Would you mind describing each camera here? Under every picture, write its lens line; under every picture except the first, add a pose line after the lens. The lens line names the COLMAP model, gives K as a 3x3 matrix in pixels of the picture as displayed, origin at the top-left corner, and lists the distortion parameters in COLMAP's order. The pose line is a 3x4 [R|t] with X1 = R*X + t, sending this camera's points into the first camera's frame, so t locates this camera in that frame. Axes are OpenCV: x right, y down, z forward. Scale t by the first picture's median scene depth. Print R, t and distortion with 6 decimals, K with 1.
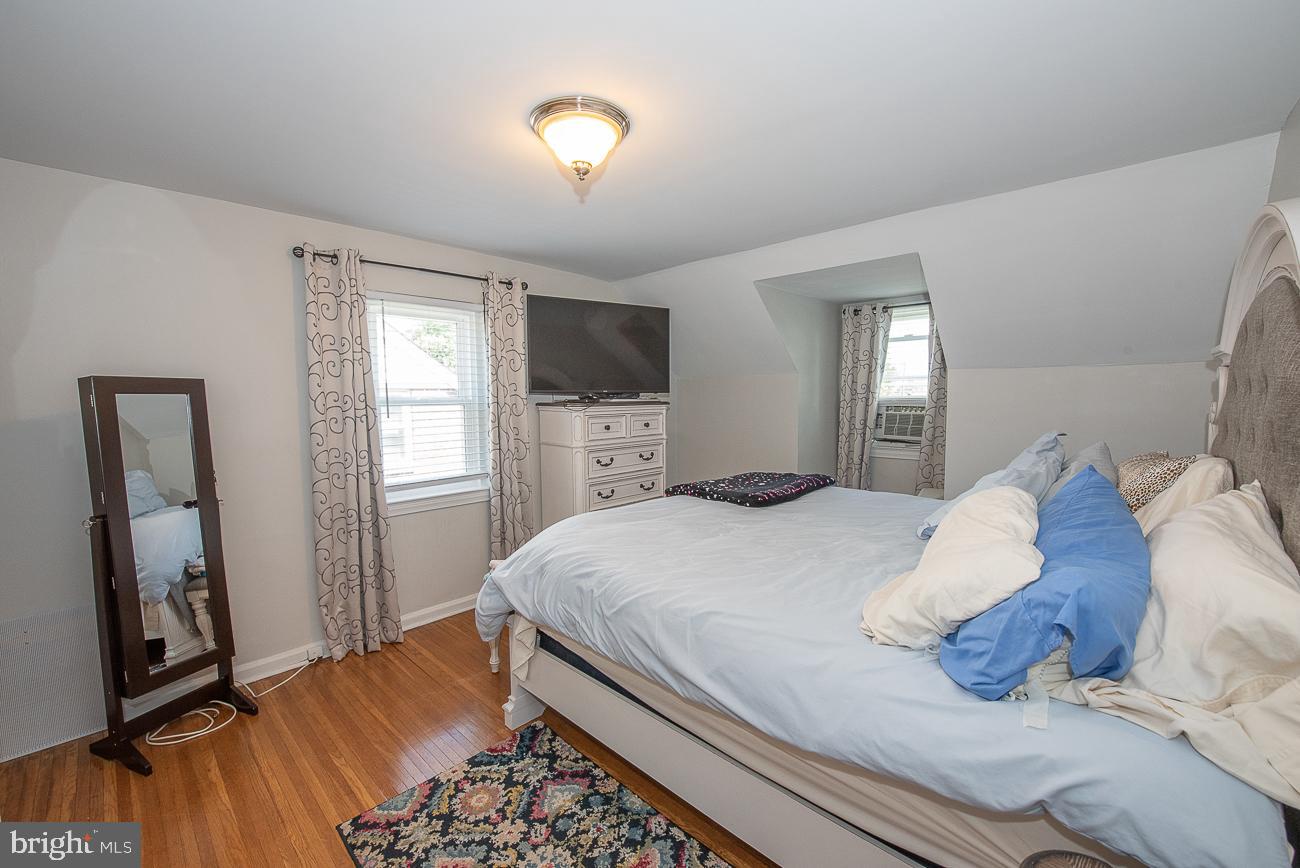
lens RADIAL K [[517.6, 0, 650.0], [0, 517.6, 434.0], [0, 0, 1]] dist [-0.013176, -0.003091]
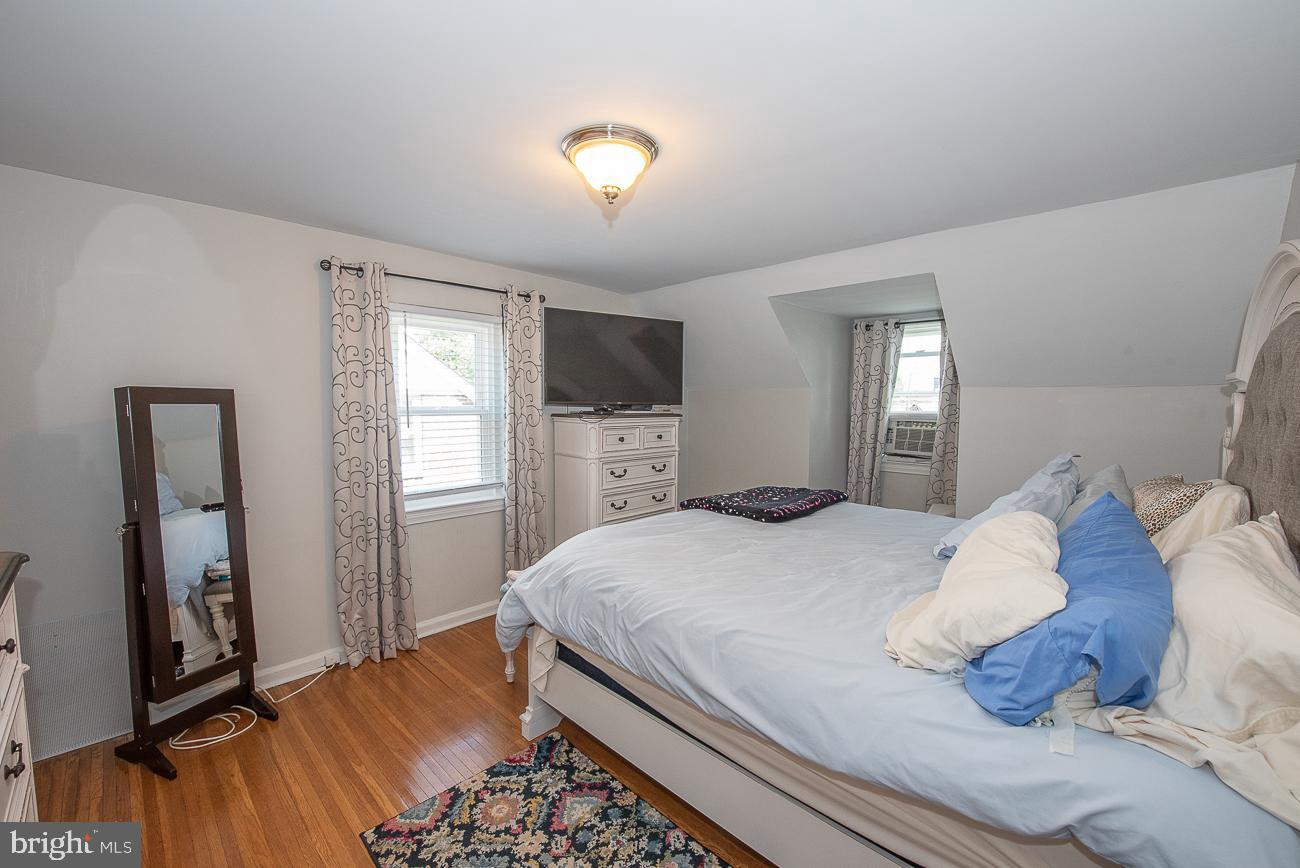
lens RADIAL K [[517.6, 0, 650.0], [0, 517.6, 434.0], [0, 0, 1]] dist [-0.013176, -0.003091]
pose [[0.999858, 0.015011, -0.007678, -0.032066], [-0.015106, 0.999808, -0.012506, -0.018396], [0.007489, 0.012621, 0.999892, -0.017419]]
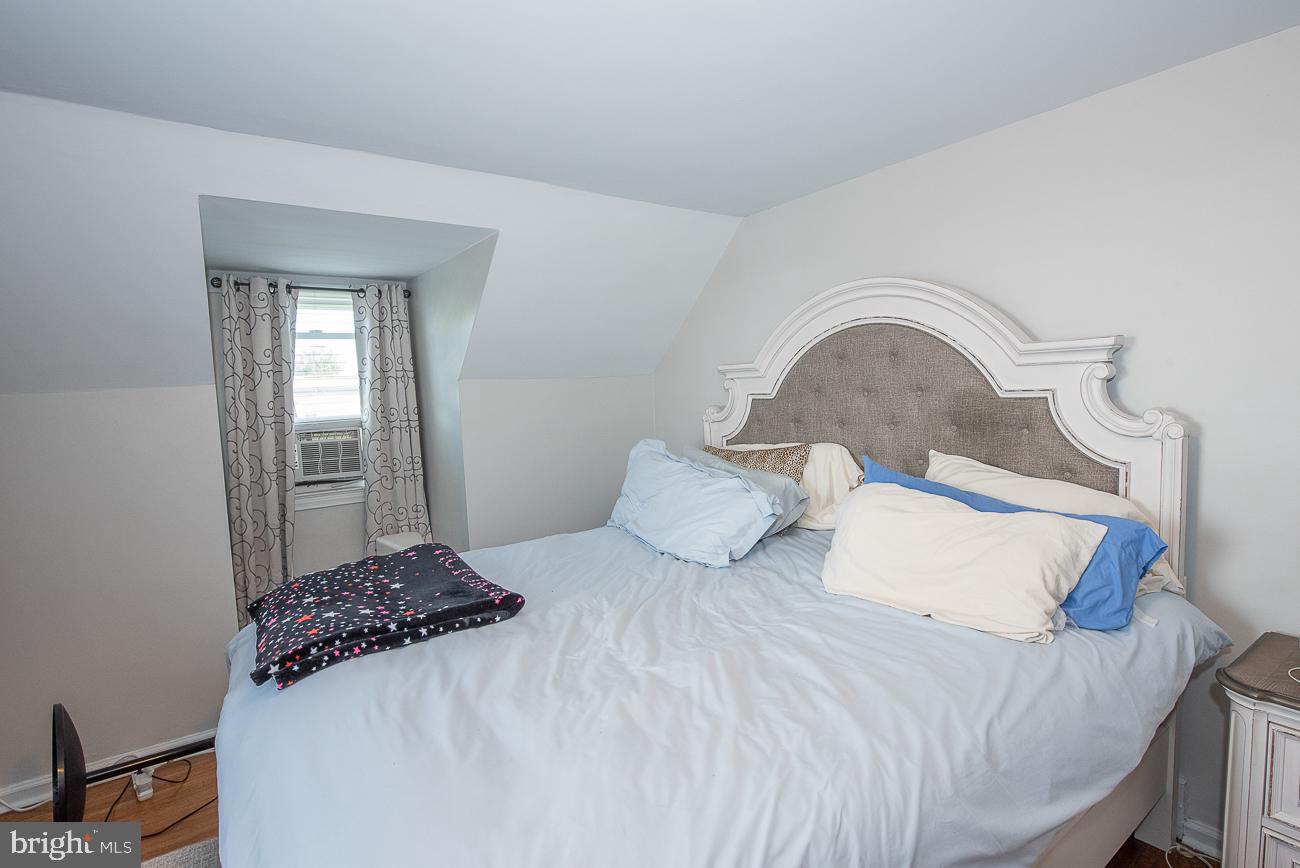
lens RADIAL K [[613.7, 0, 650.0], [0, 613.7, 434.0], [0, 0, 1]] dist [-0.001236, -0.000150]
pose [[0.194898, -0.076768, 0.977815, -0.488469], [0.114445, 0.991902, 0.055063, -0.092999], [-0.974124, 0.101175, 0.202105, 0.813957]]
